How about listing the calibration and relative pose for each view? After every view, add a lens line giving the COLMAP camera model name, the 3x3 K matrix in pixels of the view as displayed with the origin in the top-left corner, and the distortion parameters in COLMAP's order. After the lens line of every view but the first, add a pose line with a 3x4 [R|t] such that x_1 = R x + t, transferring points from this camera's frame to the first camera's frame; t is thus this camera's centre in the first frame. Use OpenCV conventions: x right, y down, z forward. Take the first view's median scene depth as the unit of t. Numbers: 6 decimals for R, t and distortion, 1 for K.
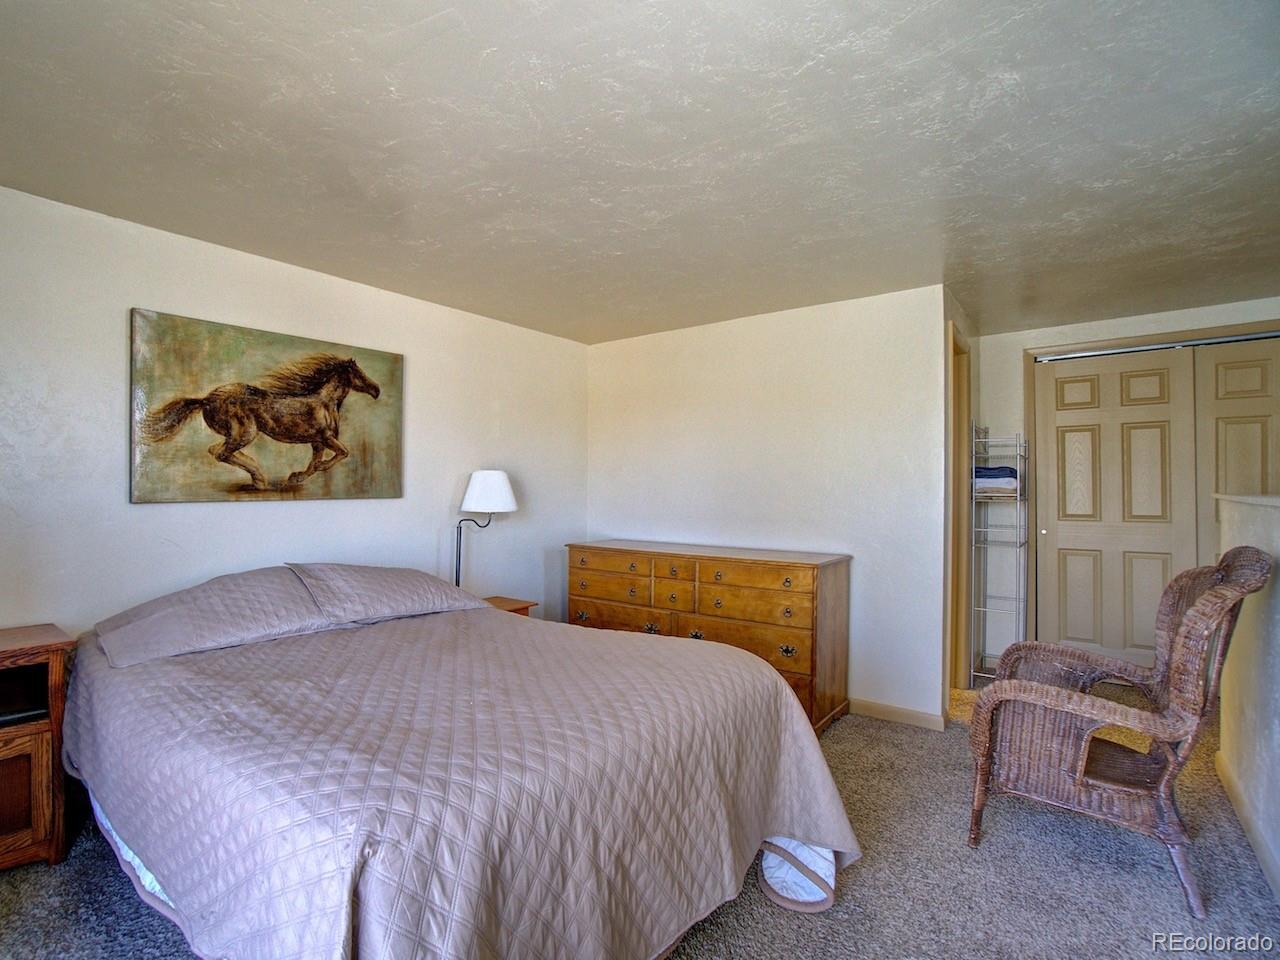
lens RADIAL K [[631.5, 0, 640.0], [0, 631.5, 480.0], [0, 0, 1]] dist [-0.062060, 0.023771]
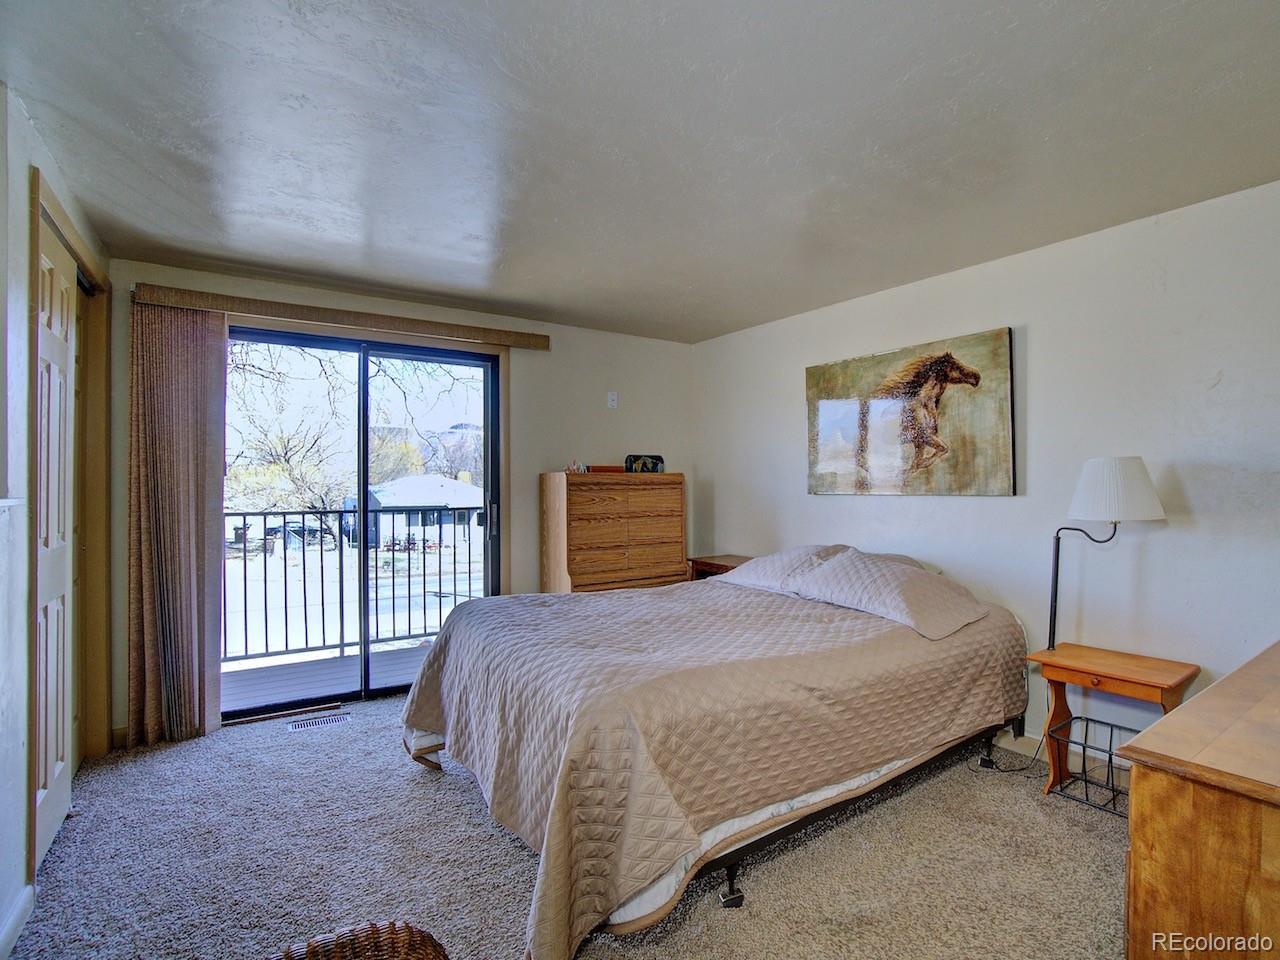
lens RADIAL K [[631.5, 0, 640.0], [0, 631.5, 480.0], [0, 0, 1]] dist [-0.062060, 0.023771]
pose [[-0.315849, -0.001011, -0.948809, 0.625663], [0.021500, 0.999735, -0.008223, 0.004034], [0.948566, -0.022996, -0.315744, 0.852700]]
